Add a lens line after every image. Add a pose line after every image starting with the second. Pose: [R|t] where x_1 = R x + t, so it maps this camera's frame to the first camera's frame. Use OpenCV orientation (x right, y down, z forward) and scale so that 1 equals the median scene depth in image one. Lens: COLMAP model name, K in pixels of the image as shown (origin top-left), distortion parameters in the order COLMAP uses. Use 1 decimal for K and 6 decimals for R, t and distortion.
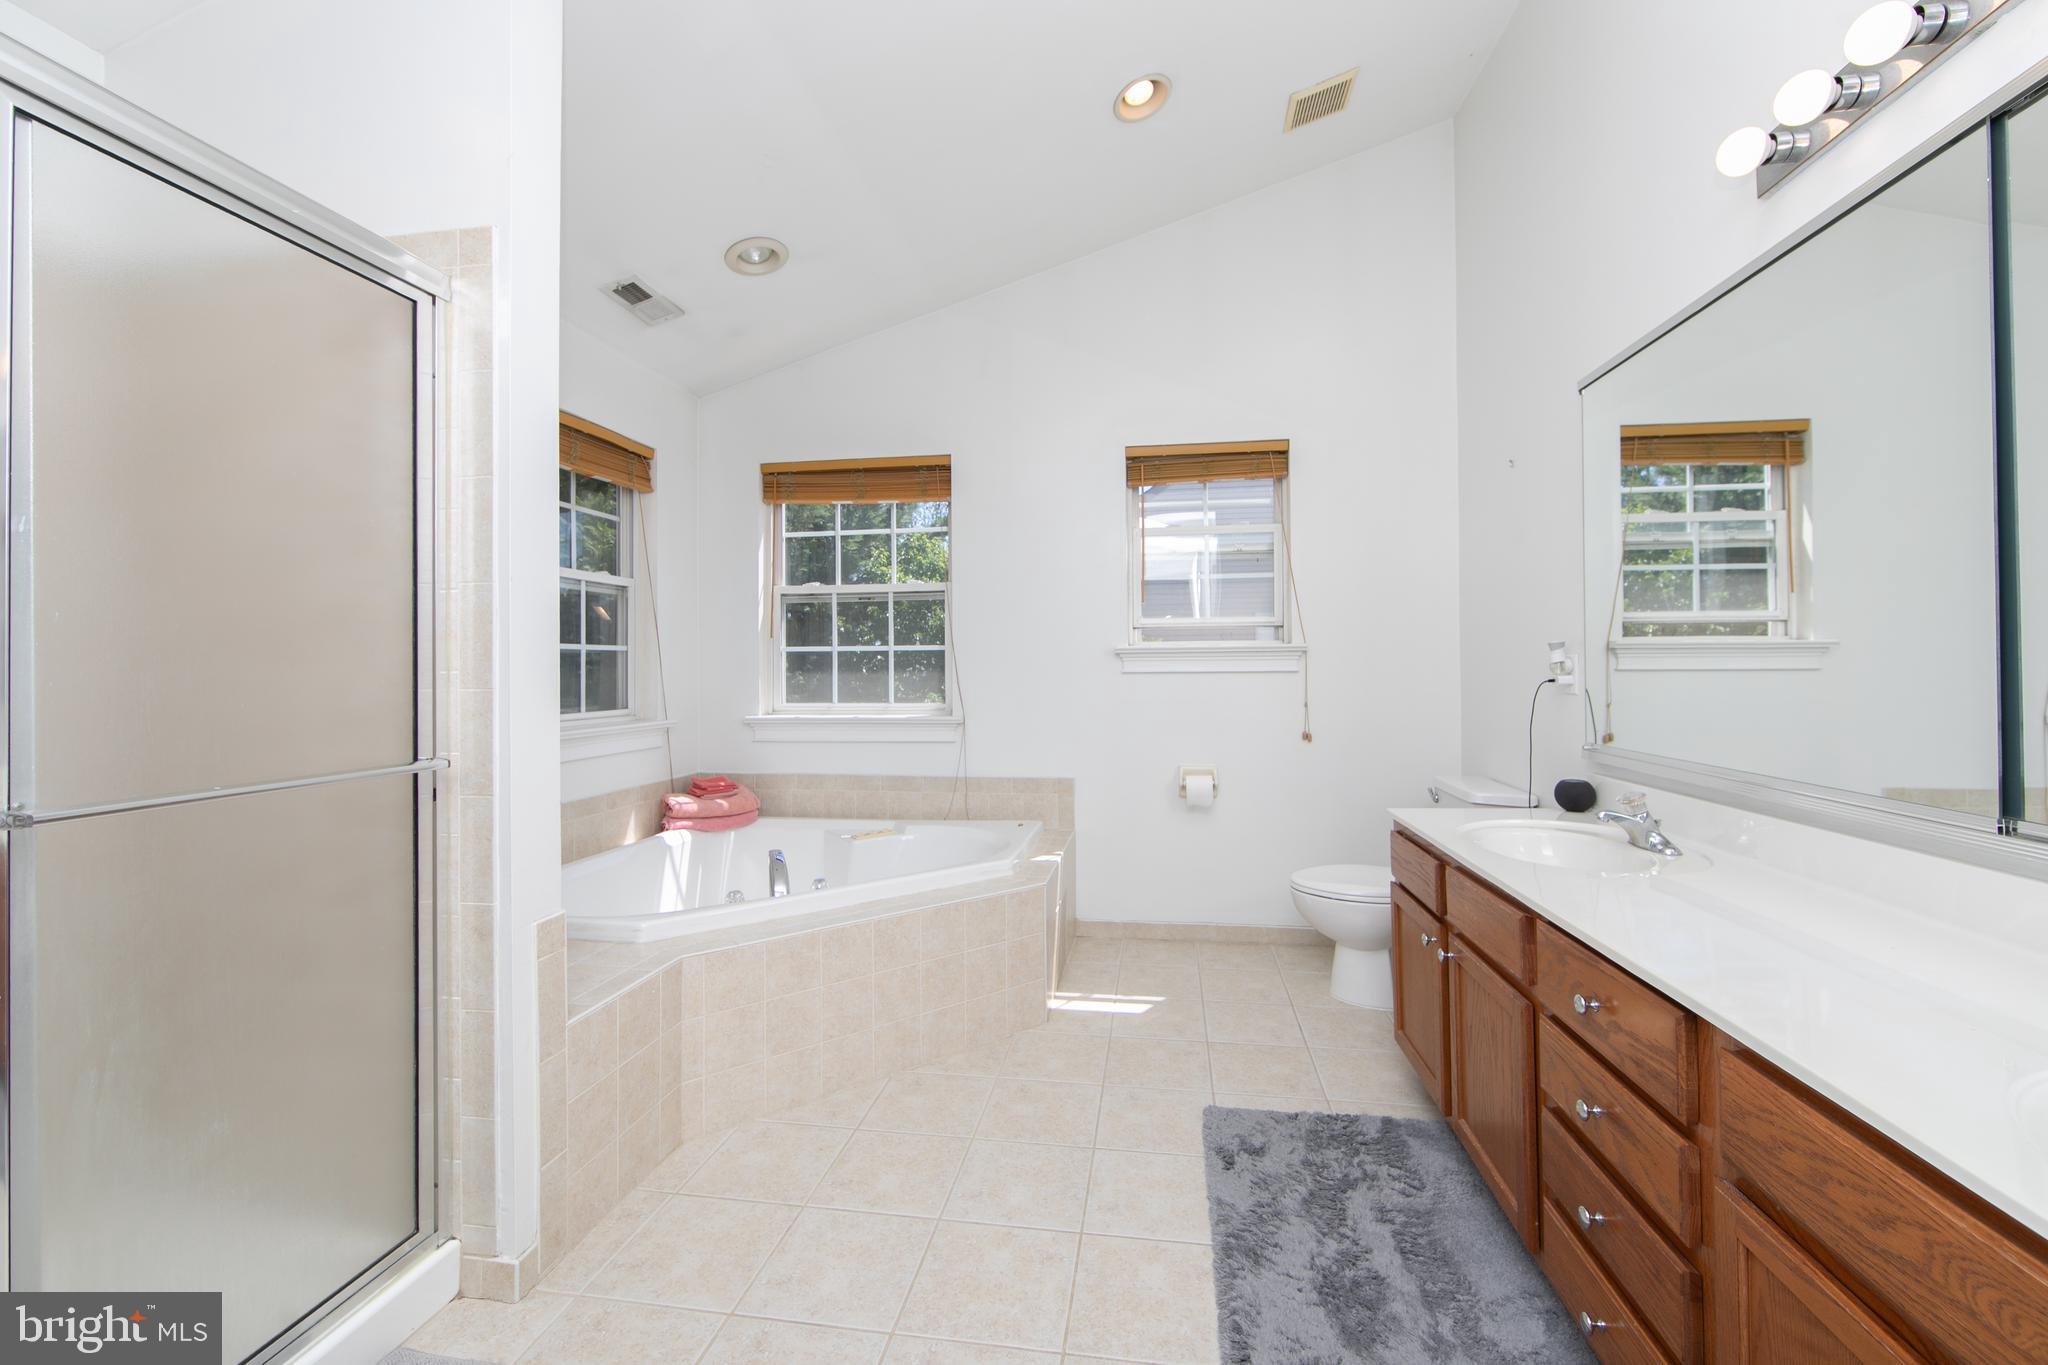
lens RADIAL K [[813.9, 0, 1075.9], [0, 813.9, 661.1], [0, 0, 1]] dist [-0.003959, -0.000534]
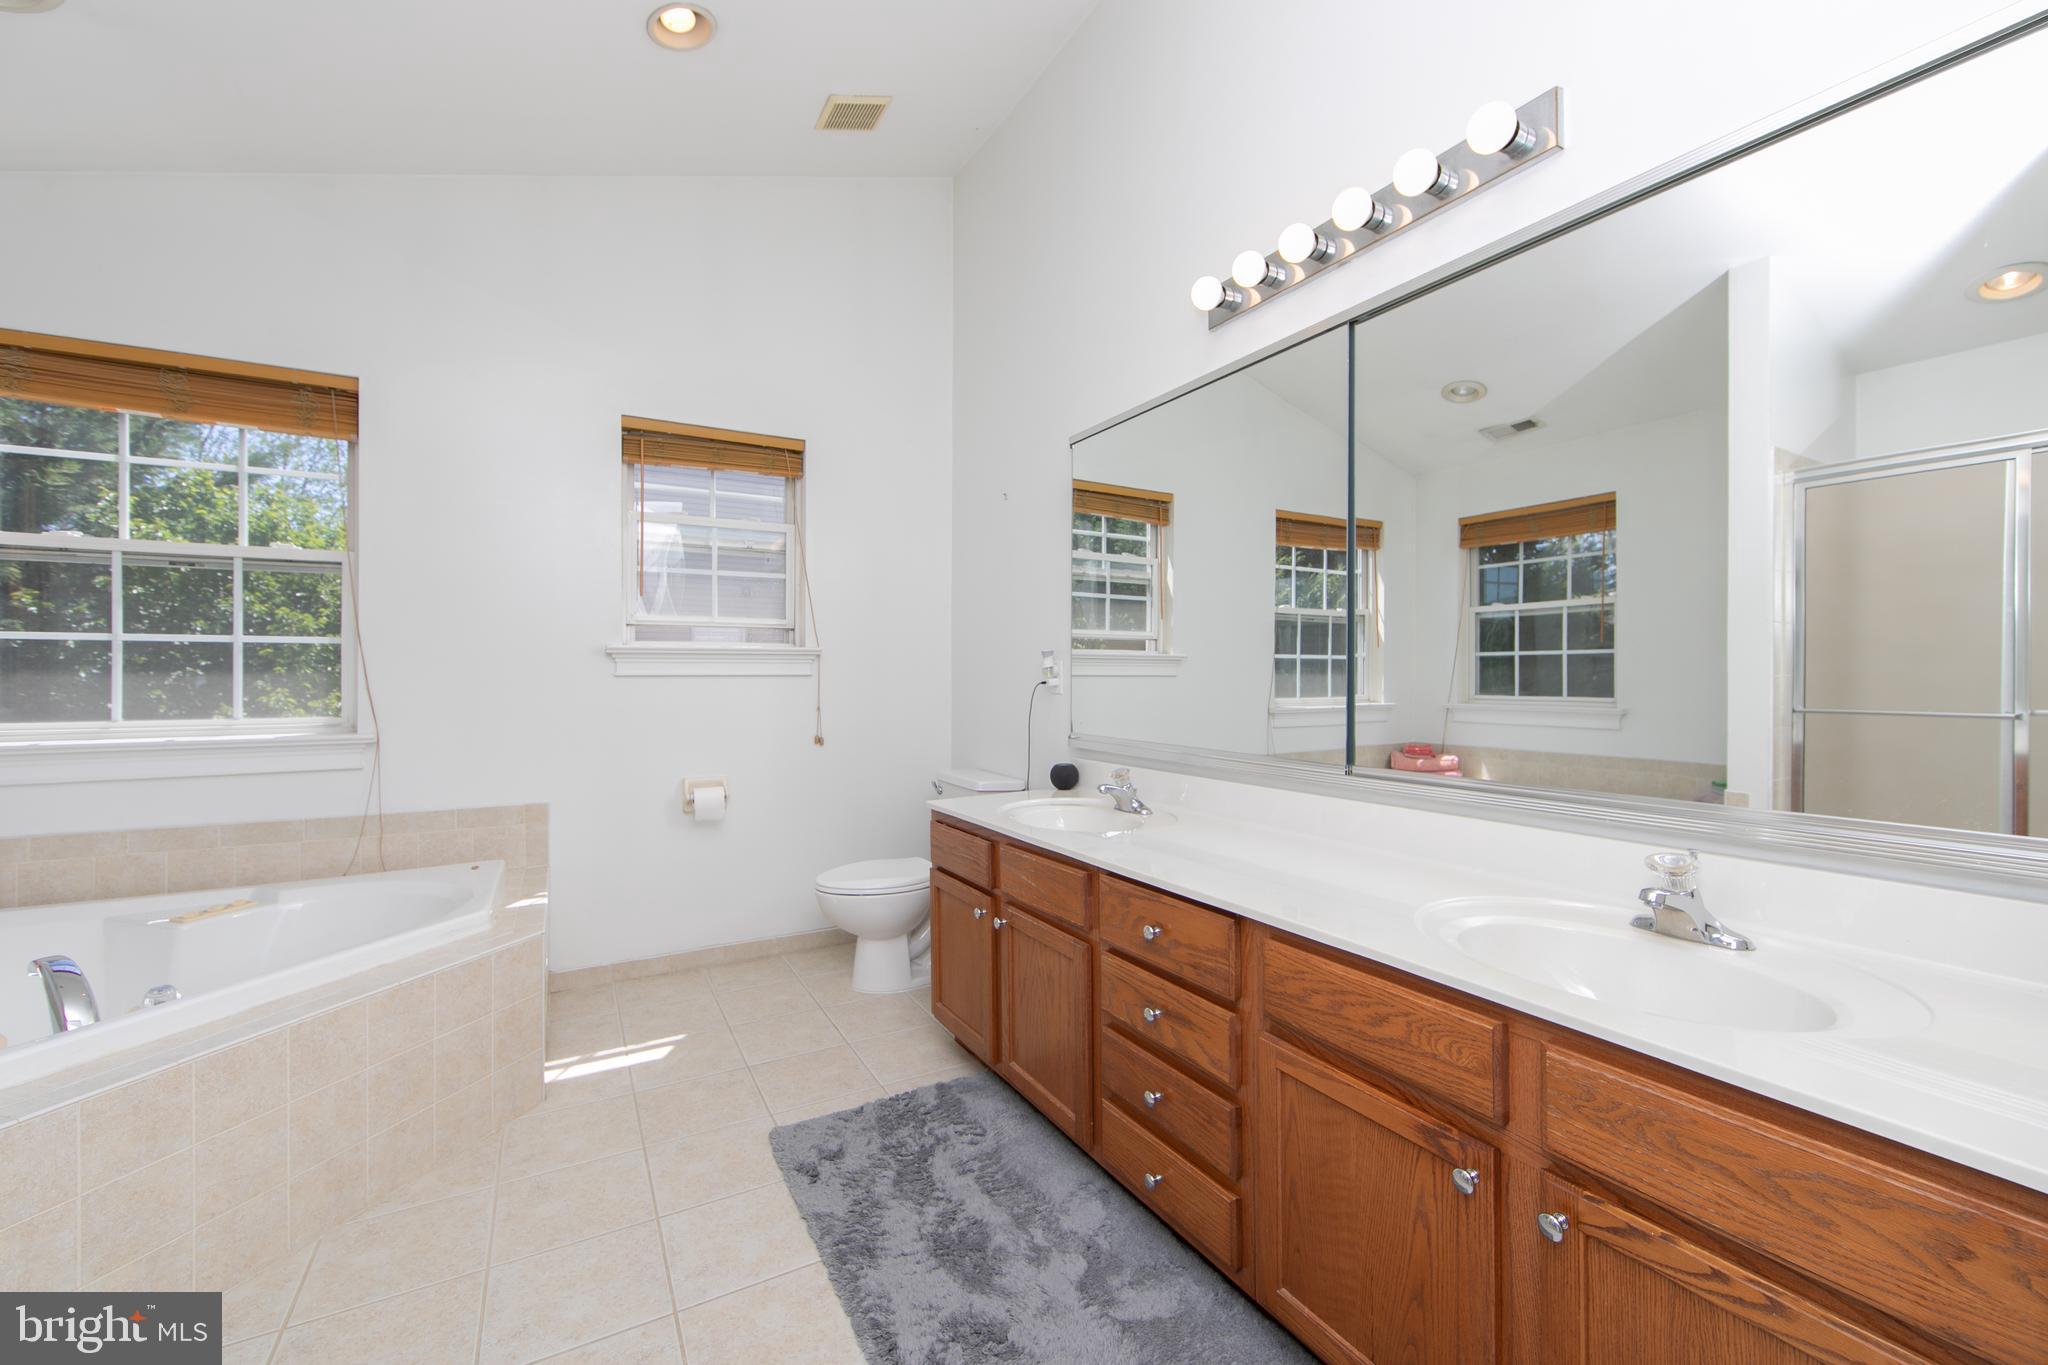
lens RADIAL K [[813.9, 0, 1041.5], [0, 813.9, 676.7], [0, 0, 1]] dist [-0.003959, -0.000534]
pose [[0.788373, 0.003751, 0.615186, -0.151206], [-0.009252, 0.999941, 0.005759, 0.007865], [-0.615128, -0.010232, 0.788361, 0.052620]]
